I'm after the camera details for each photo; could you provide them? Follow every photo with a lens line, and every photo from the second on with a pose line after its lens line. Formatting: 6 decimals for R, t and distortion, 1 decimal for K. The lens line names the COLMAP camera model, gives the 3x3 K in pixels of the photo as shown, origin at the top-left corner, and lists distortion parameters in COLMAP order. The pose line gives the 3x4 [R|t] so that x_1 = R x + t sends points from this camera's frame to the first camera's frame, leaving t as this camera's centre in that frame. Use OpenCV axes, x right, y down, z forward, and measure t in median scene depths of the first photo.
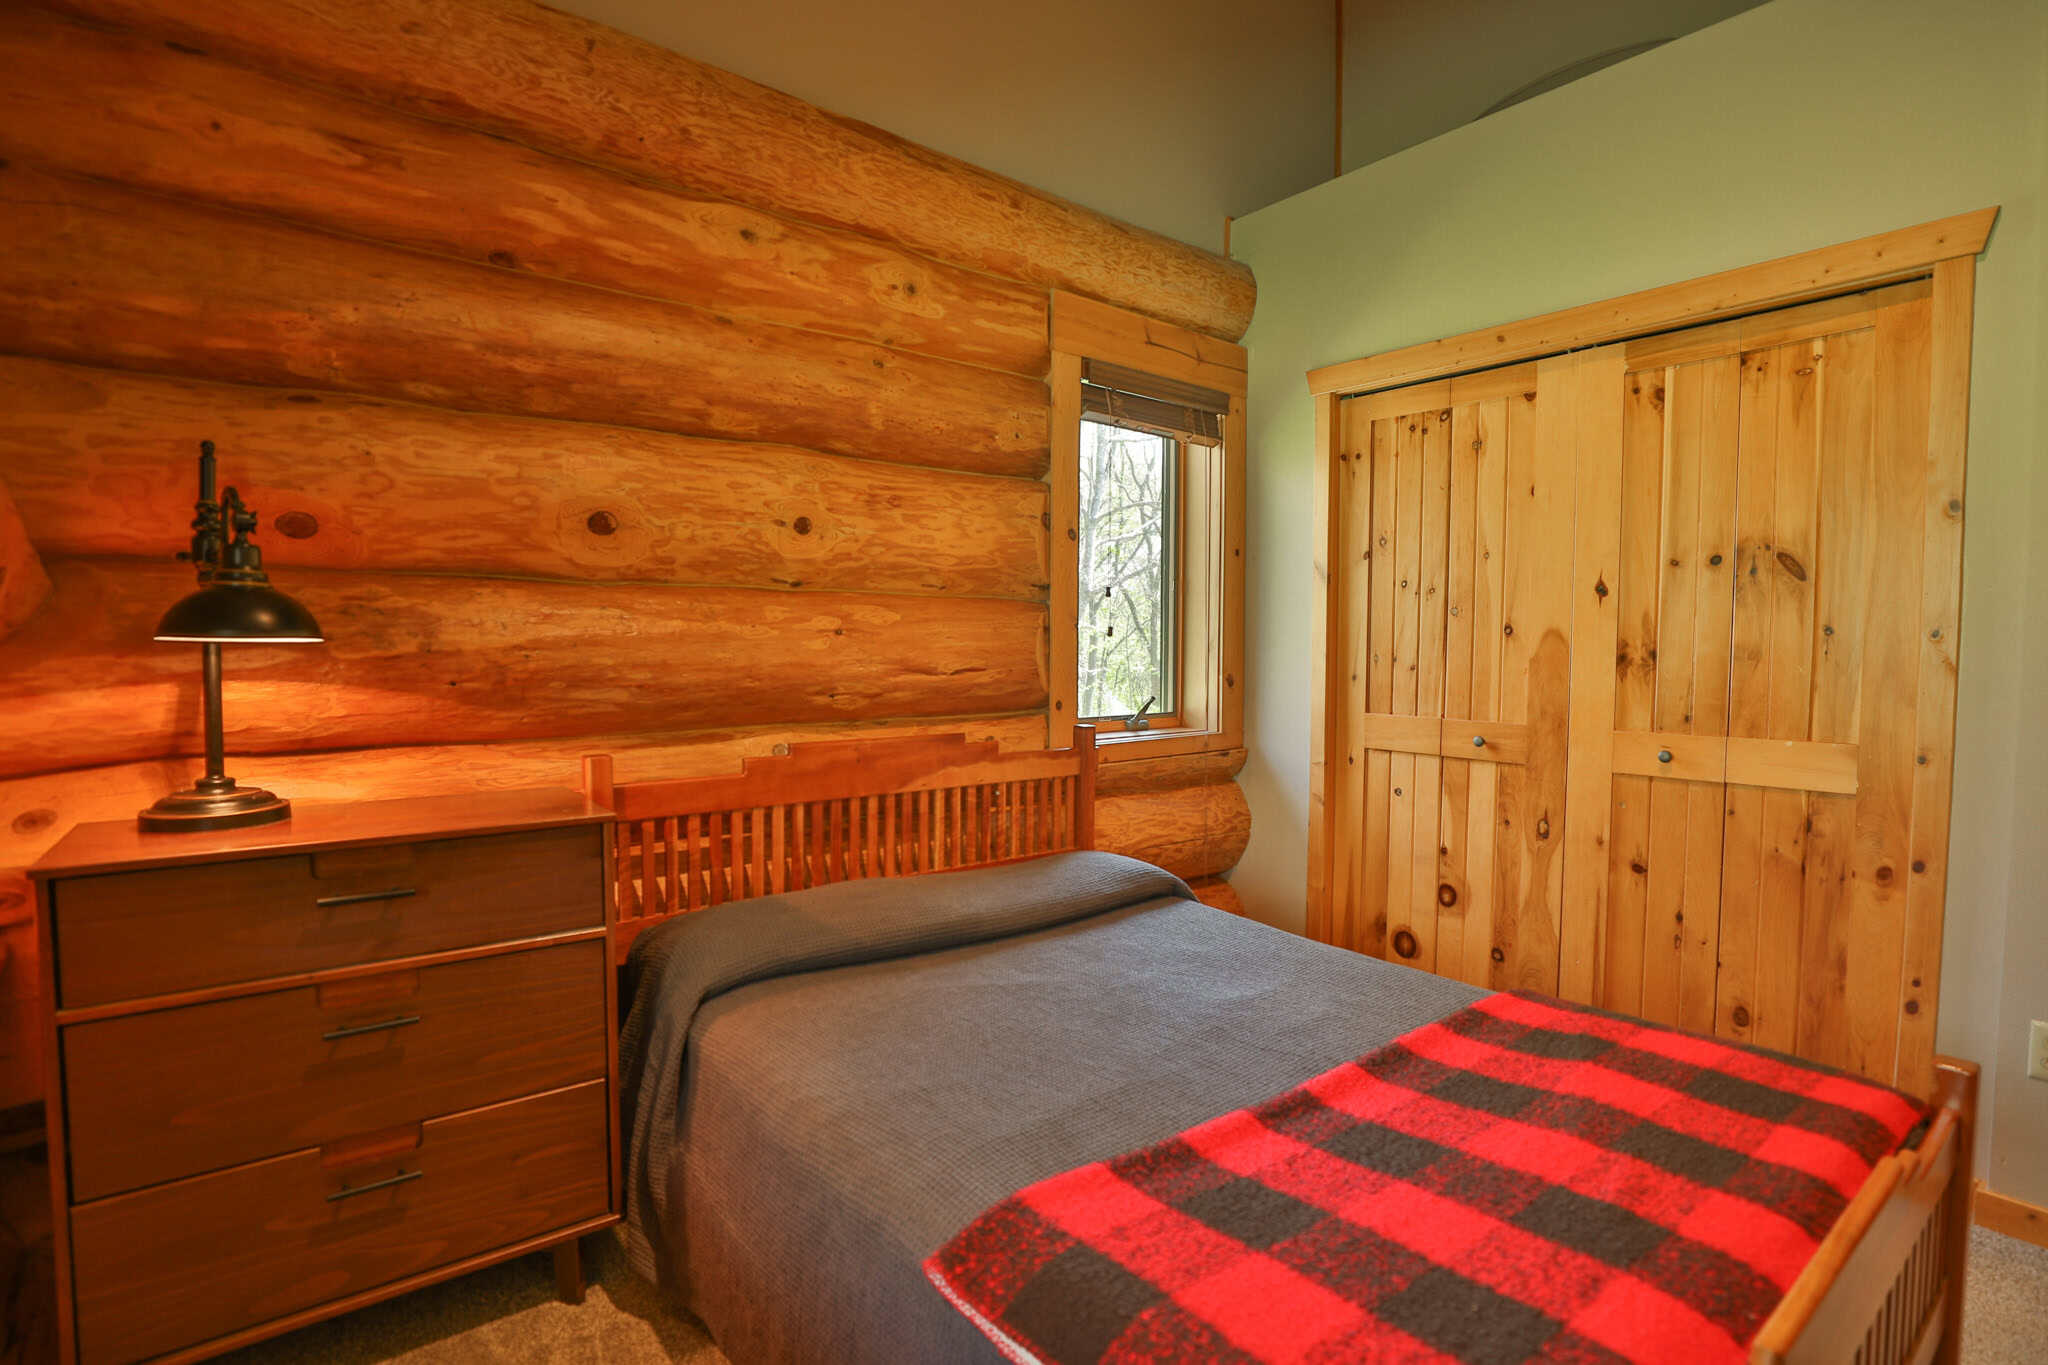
lens RADIAL K [[985.2, 0, 1030.9], [0, 985.2, 692.7], [0, 0, 1]] dist [-0.044741, 0.012668]
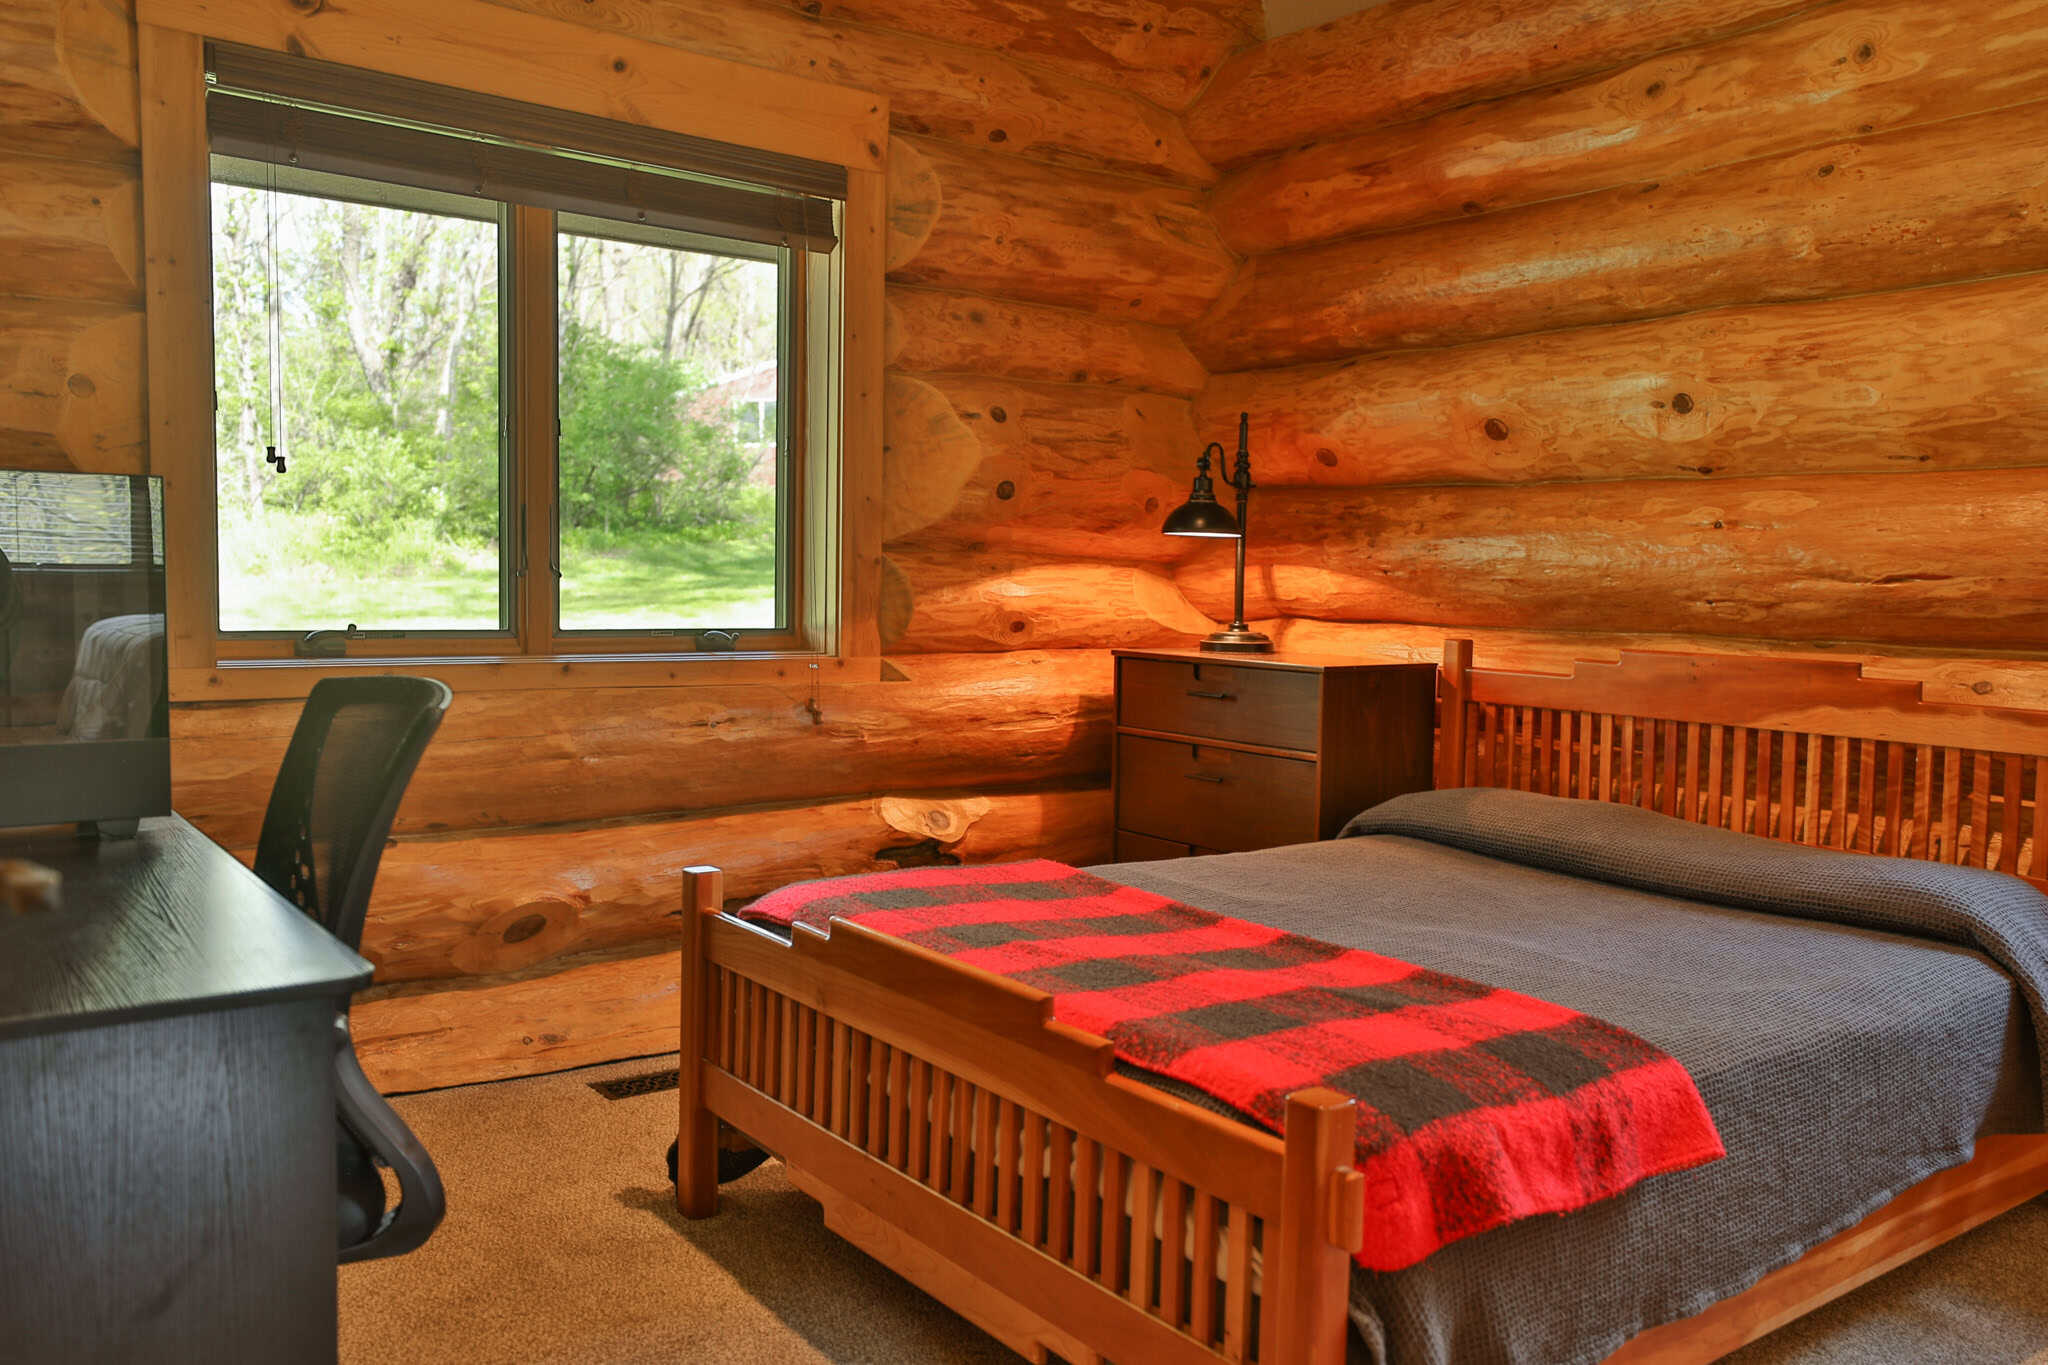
lens RADIAL K [[1760.1, 0, 1033.3], [0, 1760.1, 690.5], [0, 0, 1]] dist [0.011886, 0.015130]
pose [[-0.044262, 0.065582, -0.996865, 1.320110], [-0.067794, 0.995346, 0.068492, 0.014235], [0.996717, 0.070613, -0.039610, 0.490060]]
